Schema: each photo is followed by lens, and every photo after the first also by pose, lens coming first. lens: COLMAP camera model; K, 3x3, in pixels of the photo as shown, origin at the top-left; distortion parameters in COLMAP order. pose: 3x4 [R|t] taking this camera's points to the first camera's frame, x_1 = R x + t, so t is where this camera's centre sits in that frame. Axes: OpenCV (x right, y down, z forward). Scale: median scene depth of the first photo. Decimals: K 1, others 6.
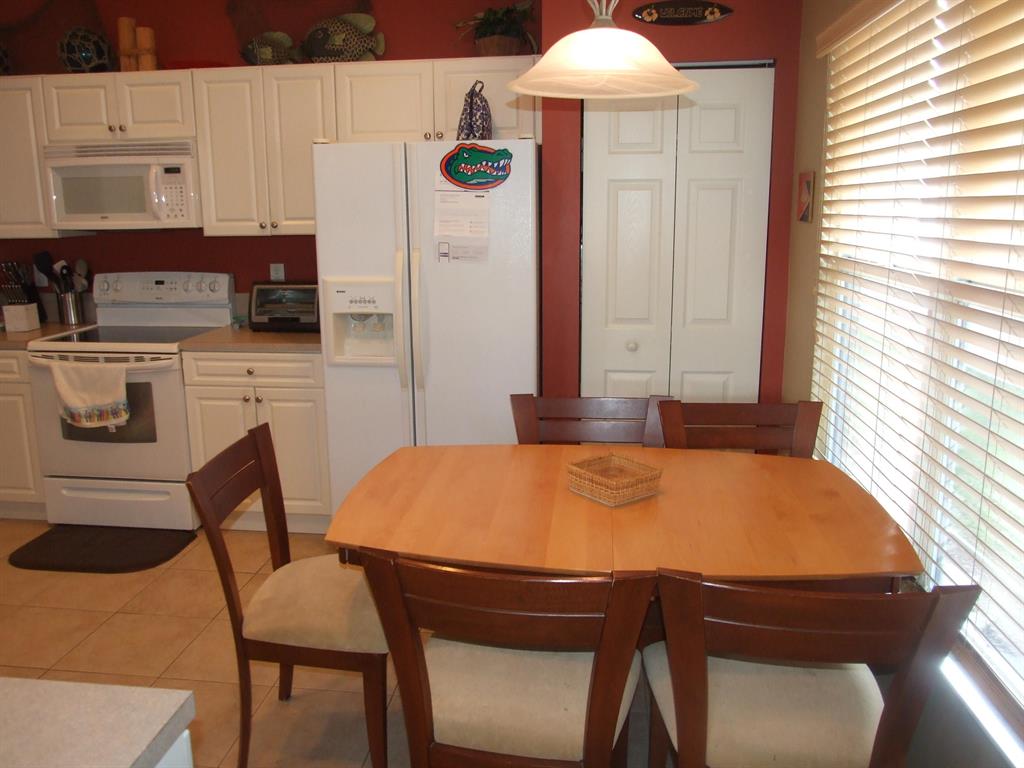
lens RADIAL K [[824.0, 0, 501.9], [0, 824.0, 371.0], [0, 0, 1]] dist [-0.054897, 0.046373]
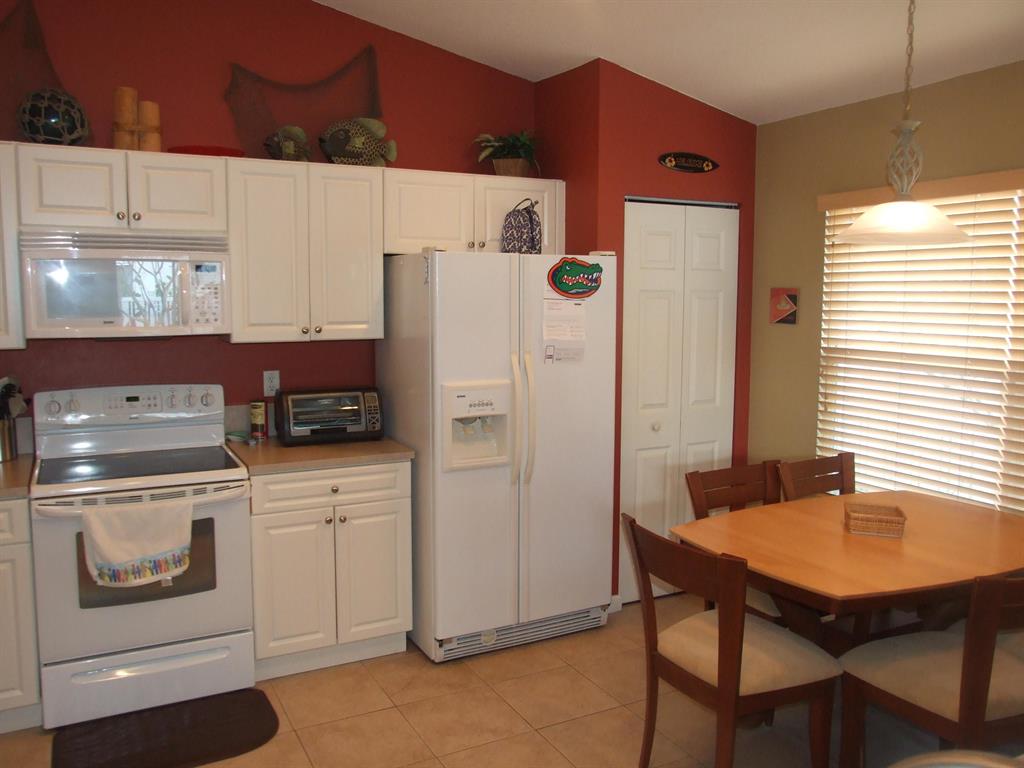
lens RADIAL K [[824.0, 0, 496.4], [0, 824.0, 369.4], [0, 0, 1]] dist [-0.054897, 0.046373]
pose [[0.822035, -0.041673, 0.567910, -0.658271], [0.100511, 0.992278, -0.072674, -0.046440], [-0.560496, 0.116822, 0.819876, 0.130361]]
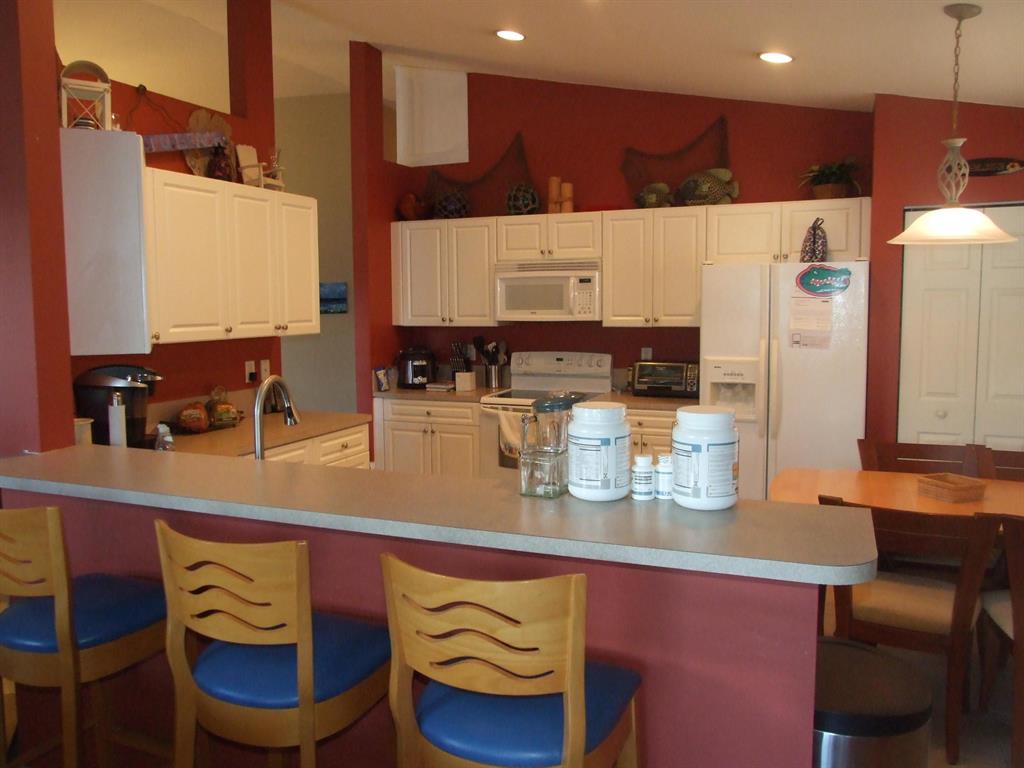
lens RADIAL K [[824.0, 0, 496.0], [0, 824.0, 372.1], [0, 0, 1]] dist [-0.054897, 0.046373]
pose [[0.960241, 0.024537, -0.278093, -0.151700], [-0.054775, 0.993327, -0.101492, 0.067961], [0.273747, 0.112690, 0.955177, -0.403847]]
